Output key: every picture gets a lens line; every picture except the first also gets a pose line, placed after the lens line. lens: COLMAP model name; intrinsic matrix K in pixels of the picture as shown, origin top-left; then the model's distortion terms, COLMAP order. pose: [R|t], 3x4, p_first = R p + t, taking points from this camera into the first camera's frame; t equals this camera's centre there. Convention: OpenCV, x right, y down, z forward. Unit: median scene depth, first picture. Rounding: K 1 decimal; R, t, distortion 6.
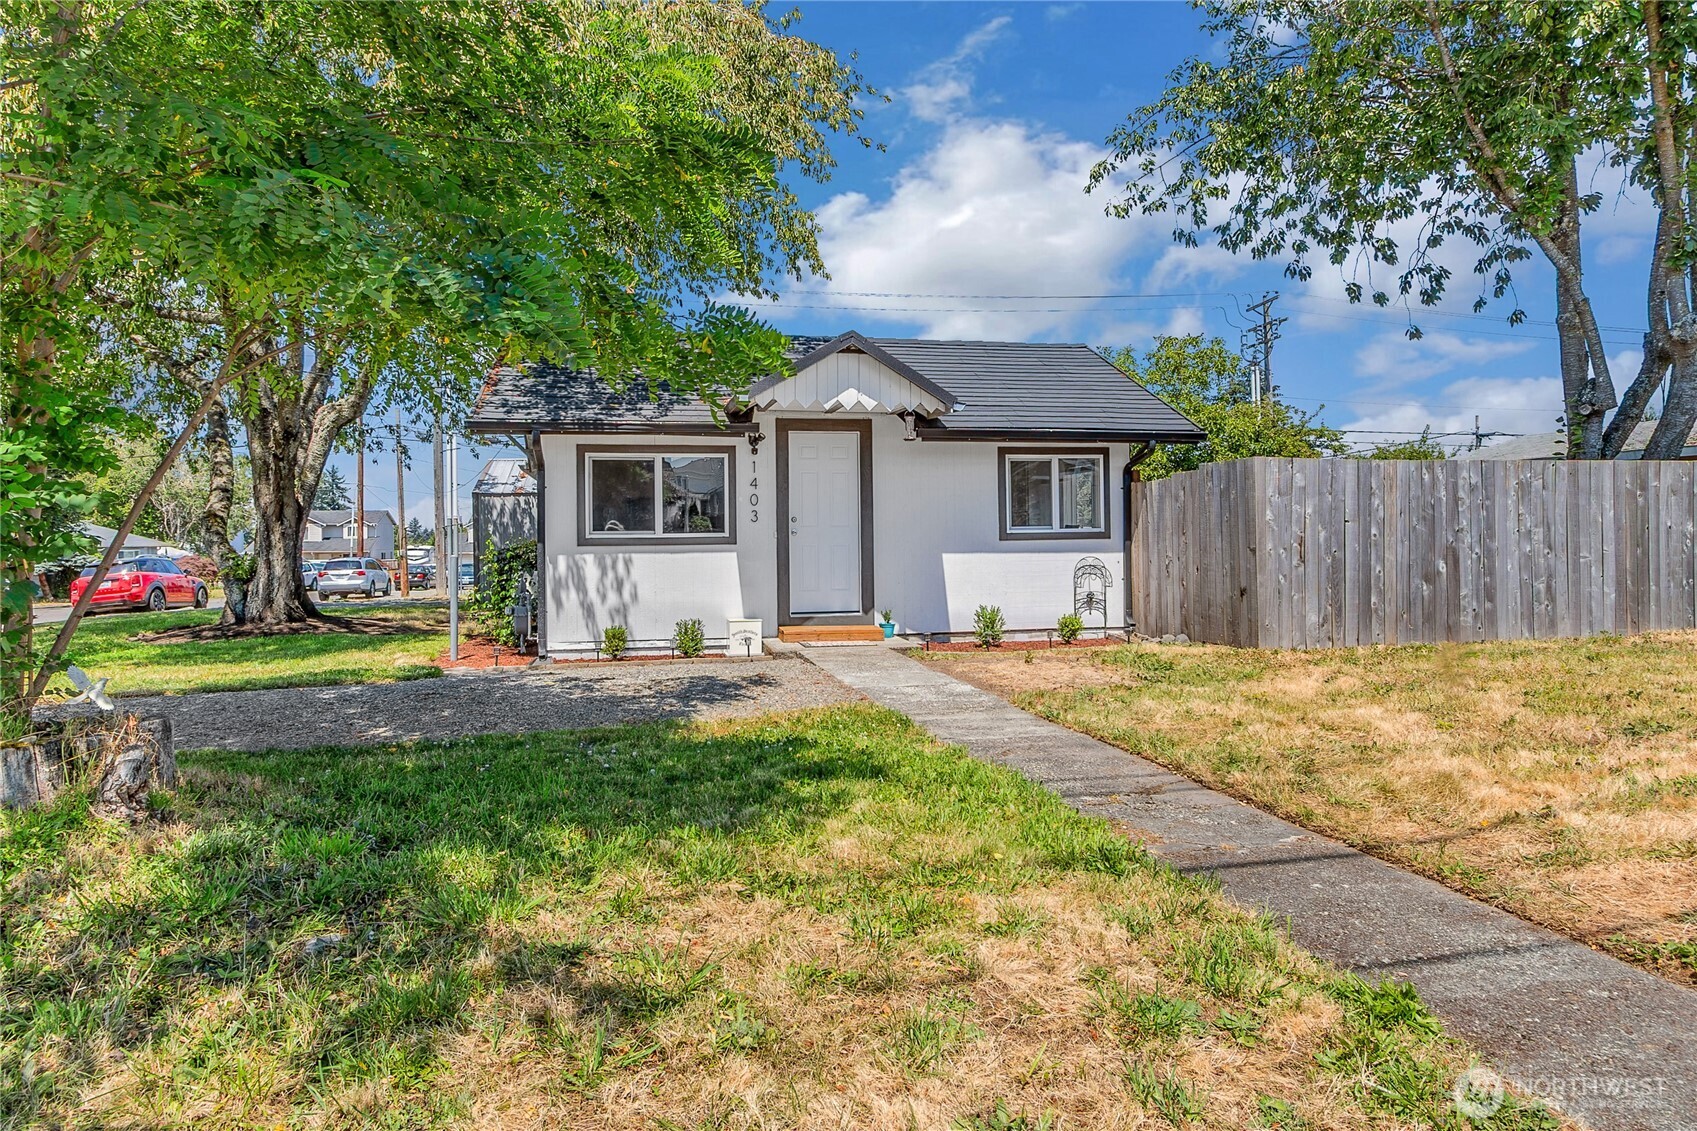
lens RADIAL K [[802.6, 0, 848.4], [0, 802.6, 544.2], [0, 0, 1]] dist [0.001015, 0.000024]
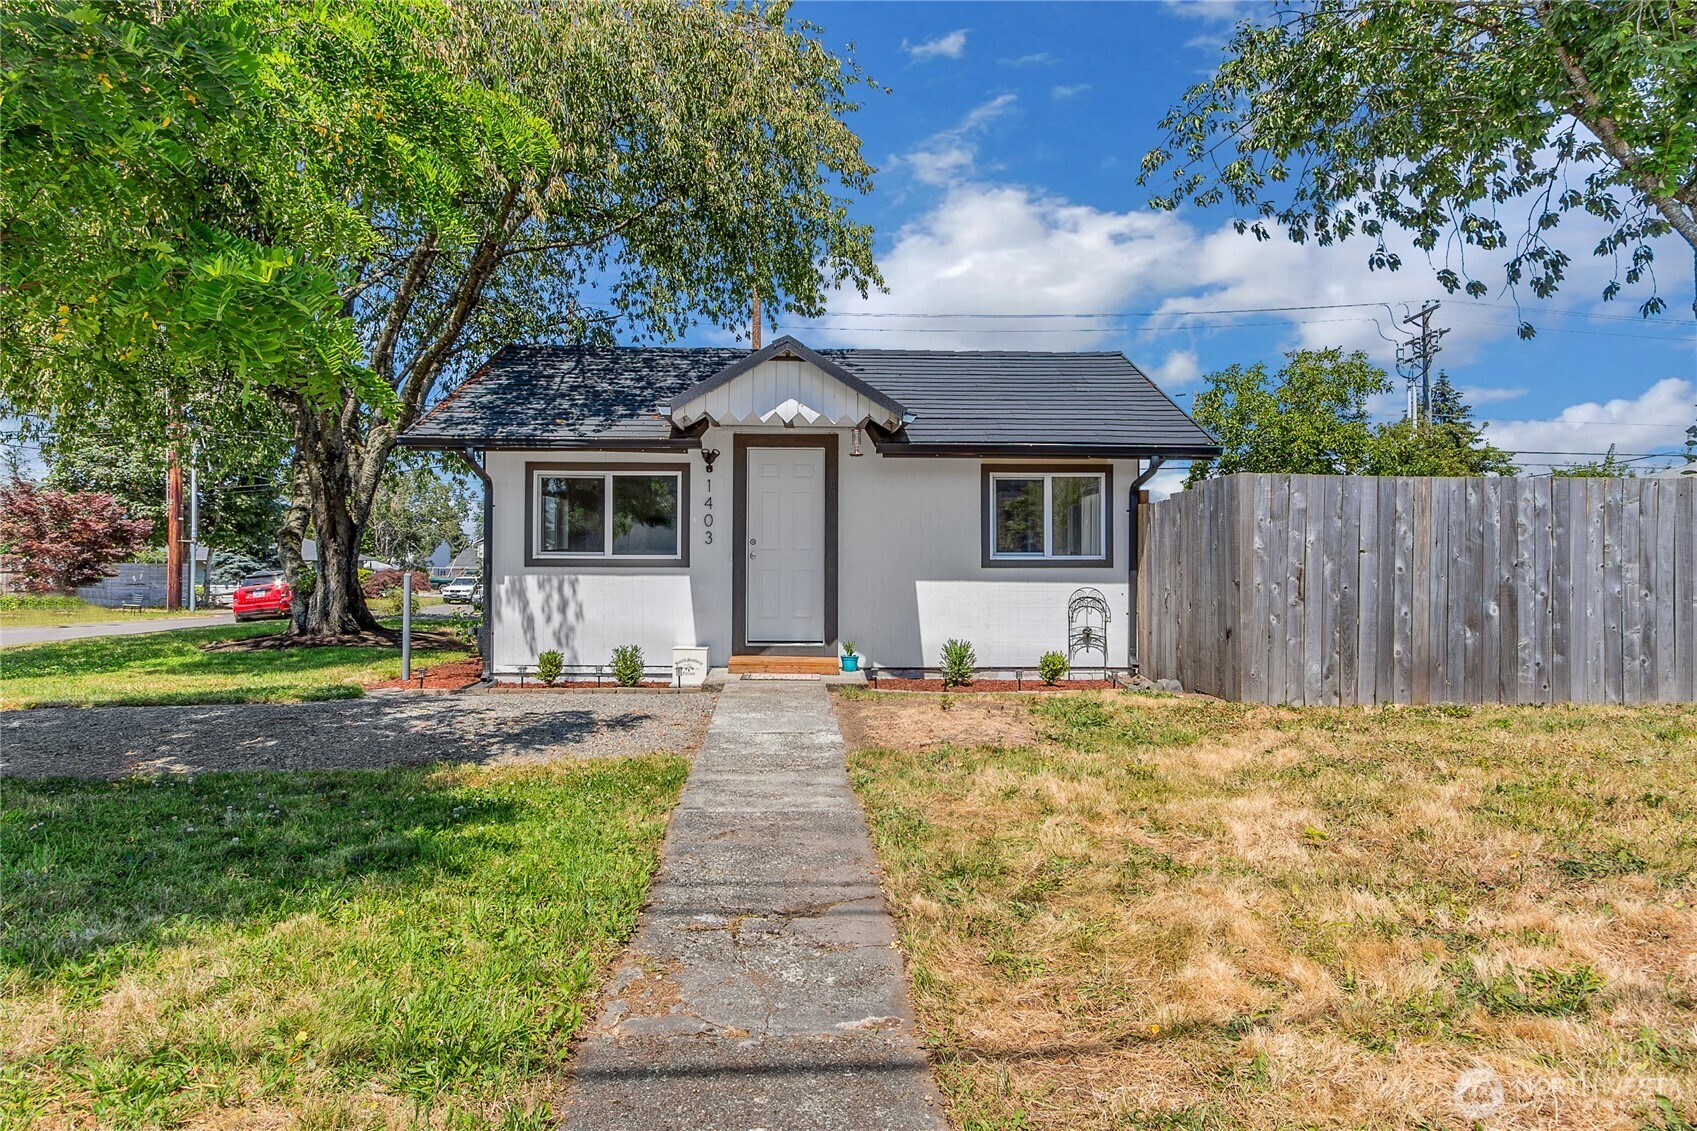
lens RADIAL K [[799.3, 0, 848.5], [0, 799.3, 565.5], [0, 0, 1]] dist [0.001131, -0.000569]
pose [[0.989826, 0.015589, -0.141428, 0.178179], [-0.015881, 0.999873, -0.000936, -0.004112], [0.141396, 0.003173, 0.989948, 0.094753]]
